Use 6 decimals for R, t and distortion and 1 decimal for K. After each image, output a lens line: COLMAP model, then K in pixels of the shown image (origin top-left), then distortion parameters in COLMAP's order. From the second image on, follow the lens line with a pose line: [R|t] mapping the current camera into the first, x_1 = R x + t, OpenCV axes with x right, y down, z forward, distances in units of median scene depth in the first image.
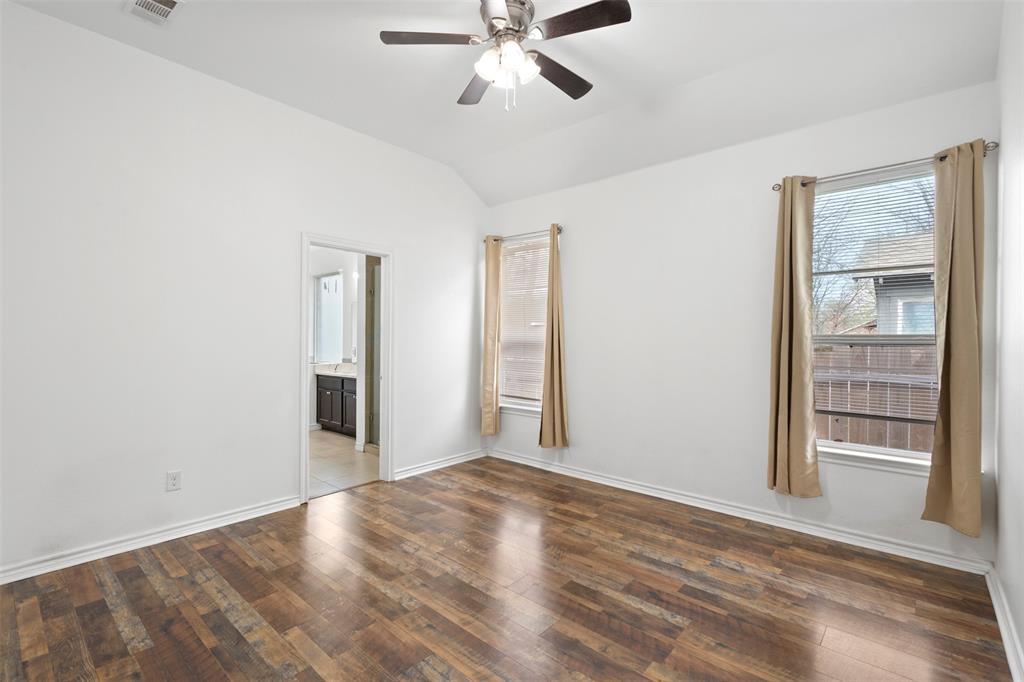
lens RADIAL K [[466.6, 0, 508.8], [0, 466.6, 336.9], [0, 0, 1]] dist [0.008769, -0.003485]
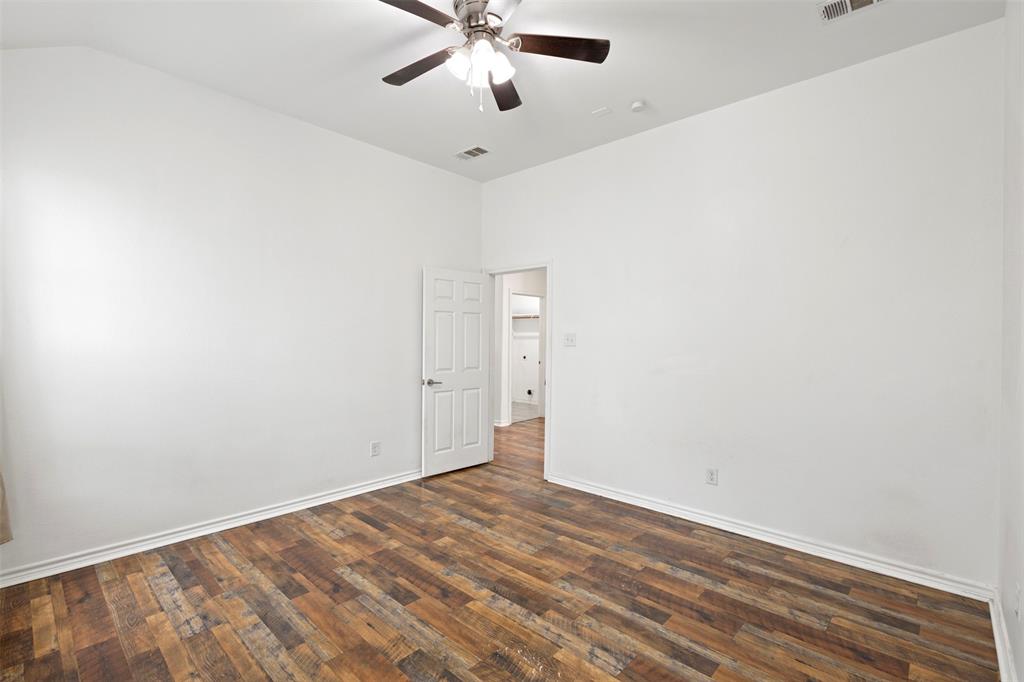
lens RADIAL K [[466.6, 0, 510.7], [0, 466.6, 340.8], [0, 0, 1]] dist [0.008769, -0.003485]
pose [[-0.999563, -0.016111, 0.024774, -0.098422], [-0.015996, 0.999860, 0.004832, -0.020874], [-0.024848, 0.004434, -0.999681, 2.007995]]
